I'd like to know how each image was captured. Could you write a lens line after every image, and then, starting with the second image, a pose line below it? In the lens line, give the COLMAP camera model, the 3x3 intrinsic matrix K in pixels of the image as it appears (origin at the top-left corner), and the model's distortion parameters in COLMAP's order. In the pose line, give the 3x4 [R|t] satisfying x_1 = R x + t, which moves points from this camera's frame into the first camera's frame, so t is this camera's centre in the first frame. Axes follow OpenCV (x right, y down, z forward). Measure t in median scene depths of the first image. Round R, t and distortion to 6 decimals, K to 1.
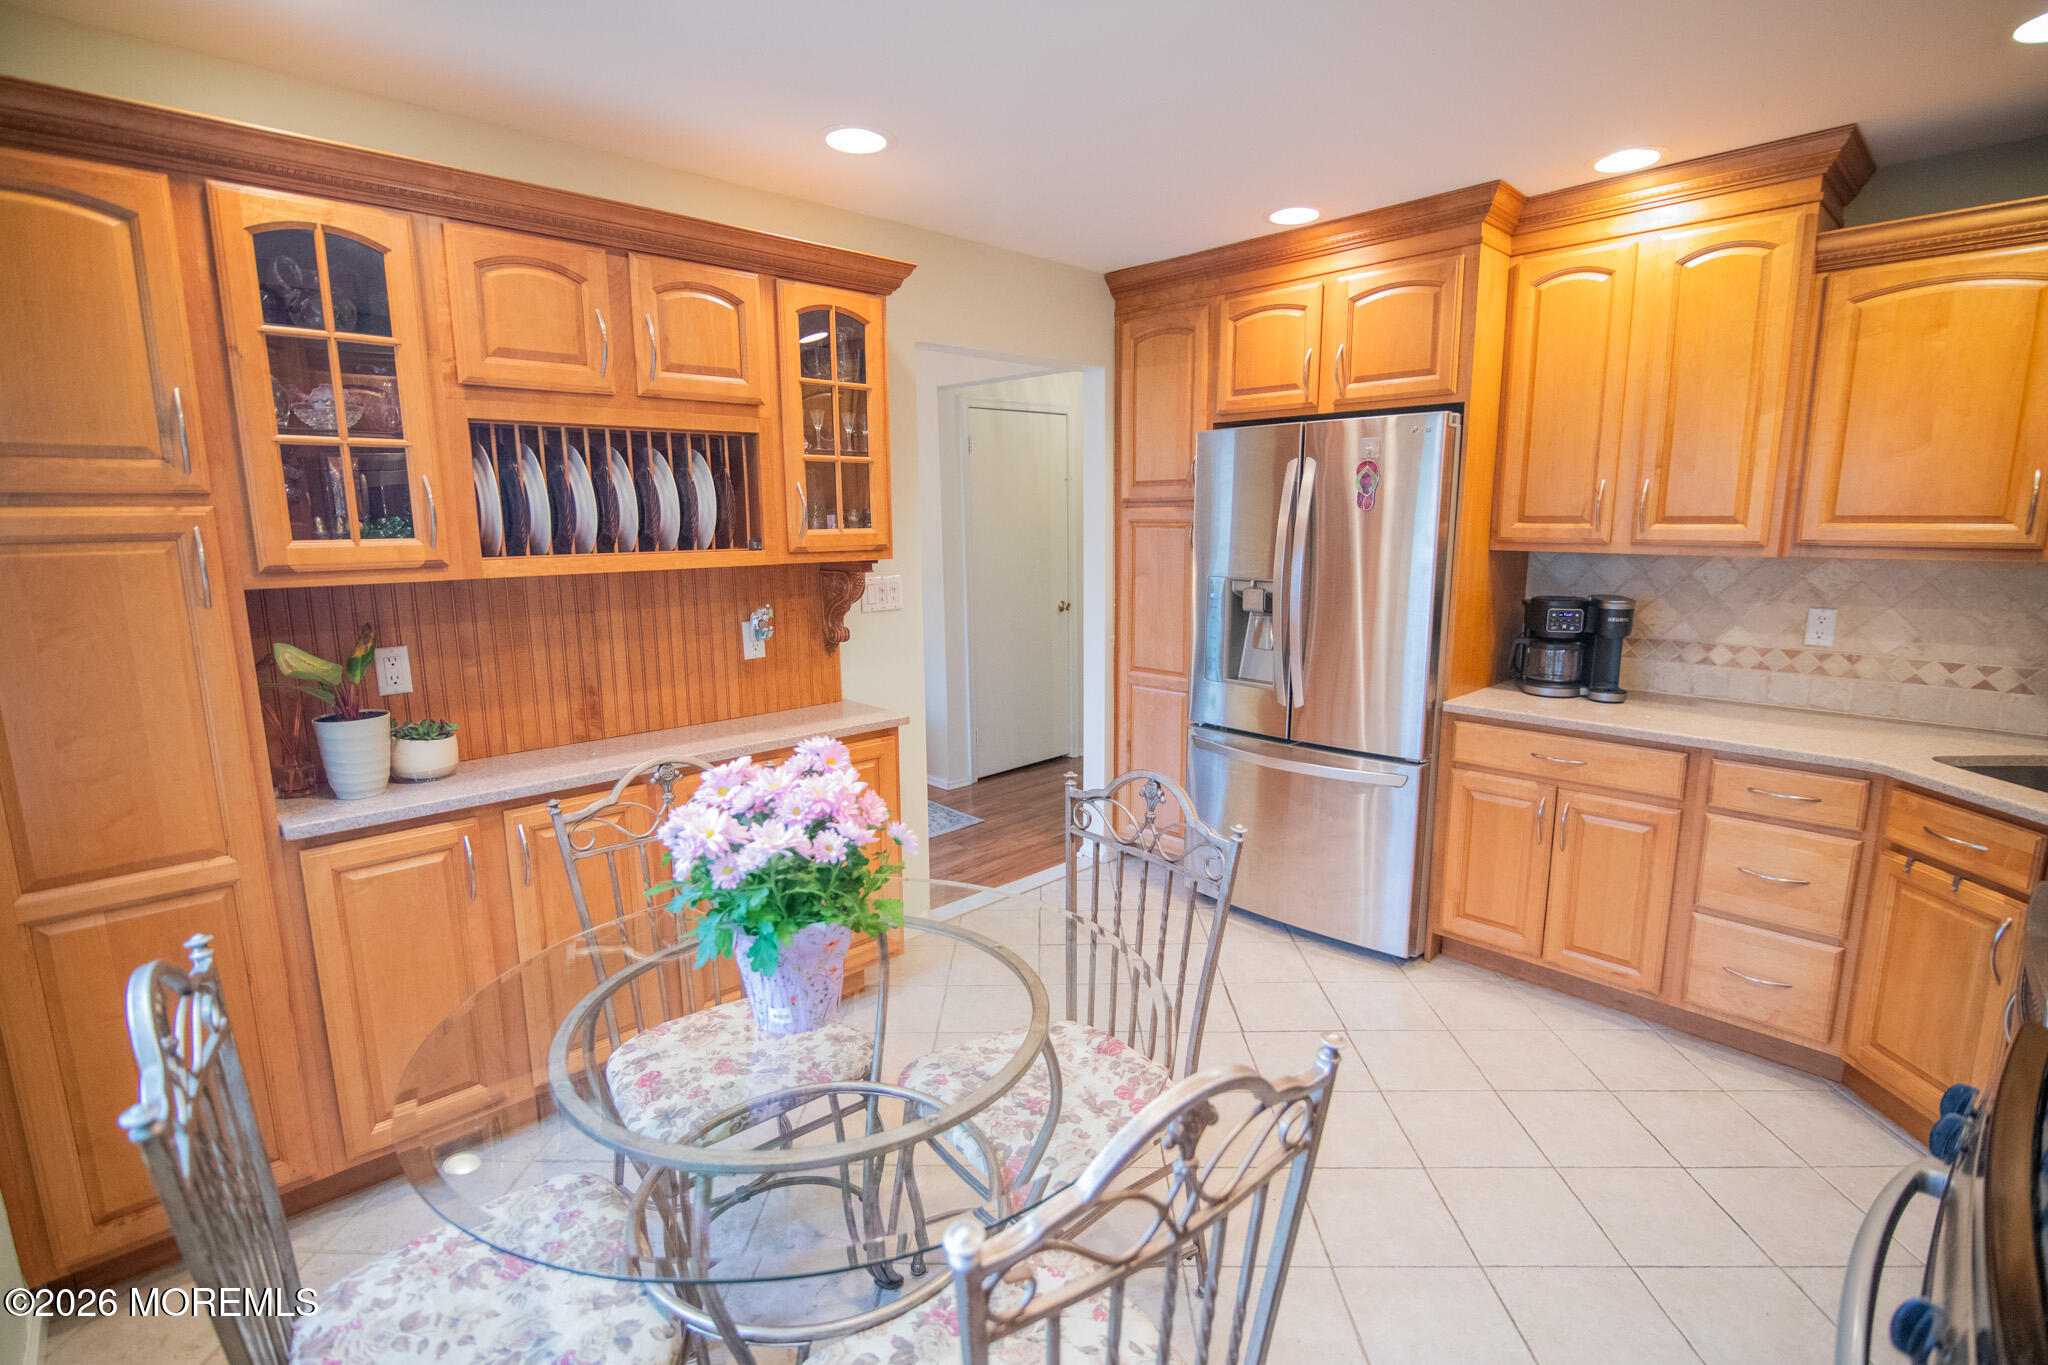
lens RADIAL K [[946.1, 0, 1027.1], [0, 946.1, 682.8], [0, 0, 1]] dist [-0.022117, -0.000540]
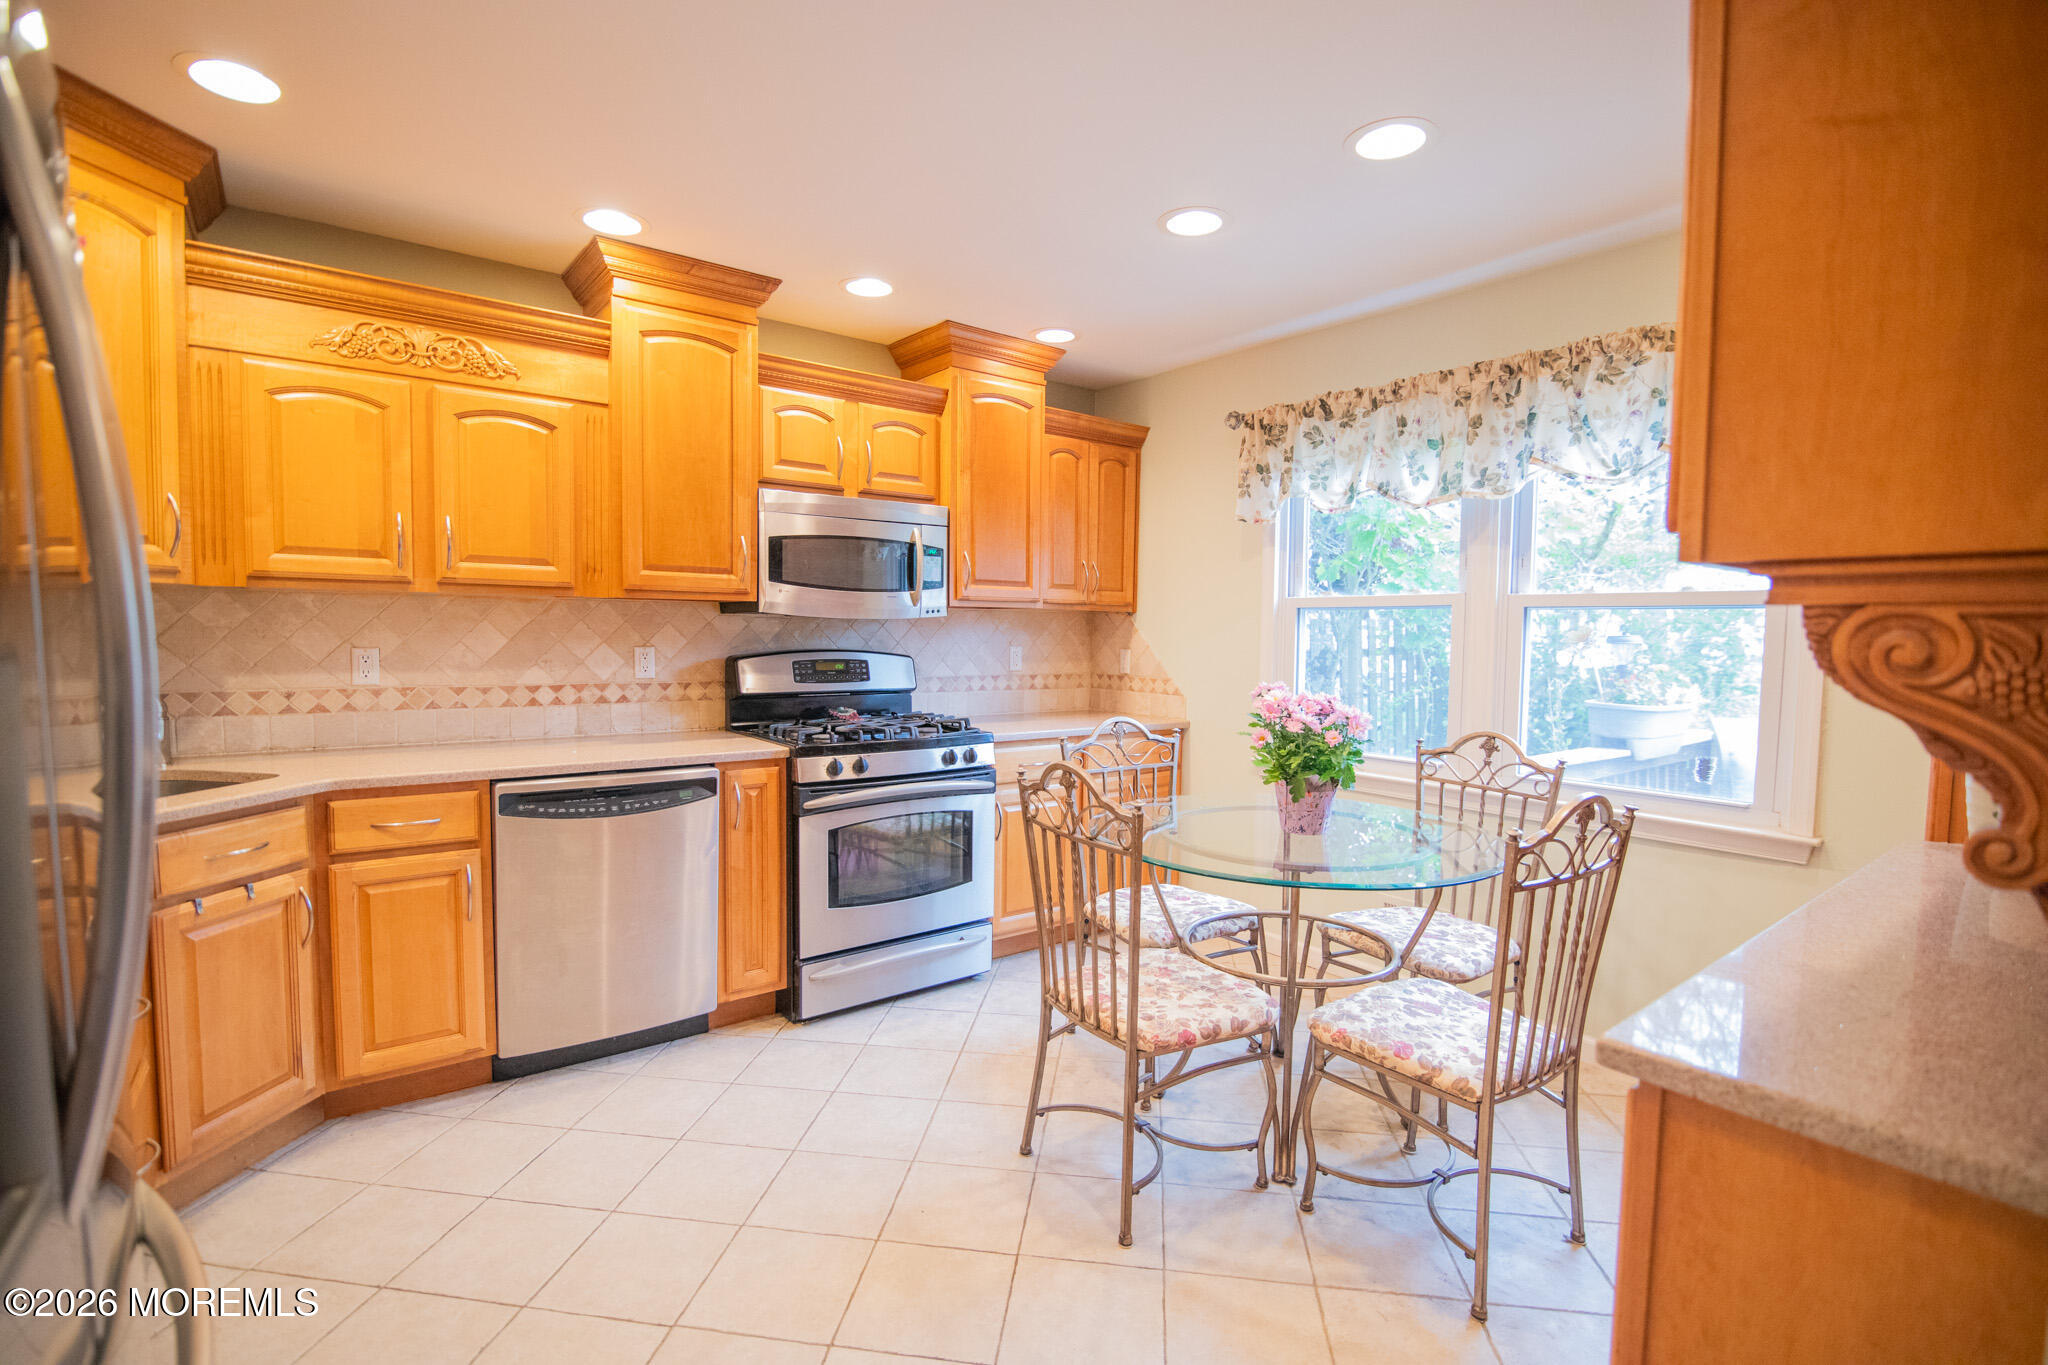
lens RADIAL K [[946.1, 0, 1017.2], [0, 946.1, 689.2], [0, 0, 1]] dist [-0.022117, -0.000540]
pose [[-0.992726, -0.018257, 0.119006, 0.046165], [0.010514, 0.971514, 0.236748, -0.185380], [-0.119938, 0.236277, -0.964255, 1.477028]]
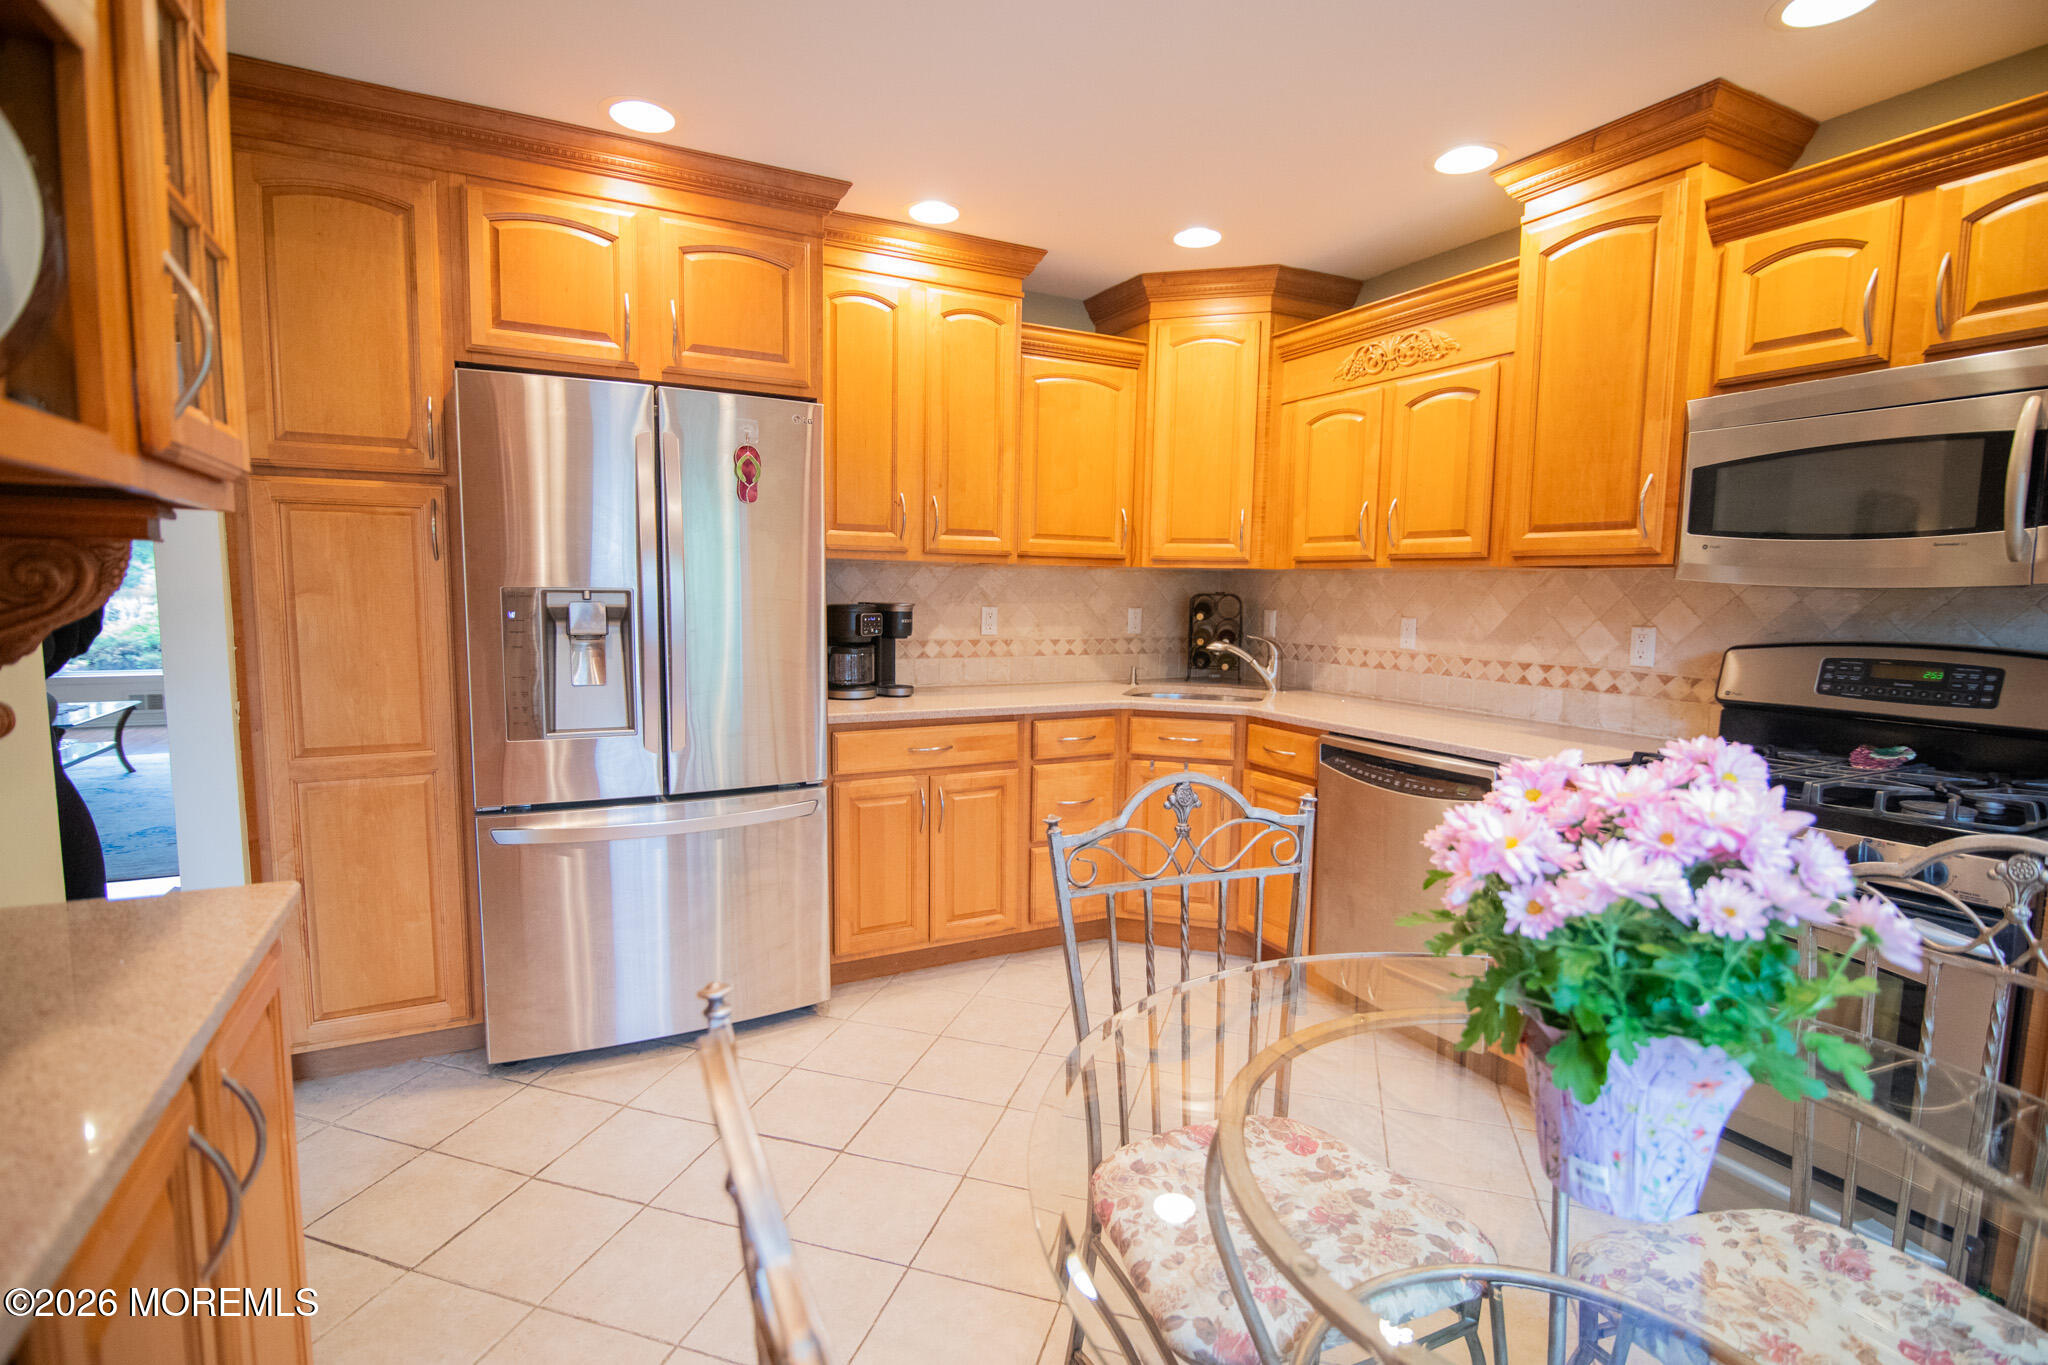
lens RADIAL K [[946.1, 0, 1018.6], [0, 946.1, 684.1], [0, 0, 1]] dist [-0.022117, -0.000540]
pose [[0.287091, -0.085514, 0.954079, -0.467932], [0.148876, 0.987888, 0.043747, -0.025679], [-0.946264, 0.129480, 0.296344, 0.627487]]
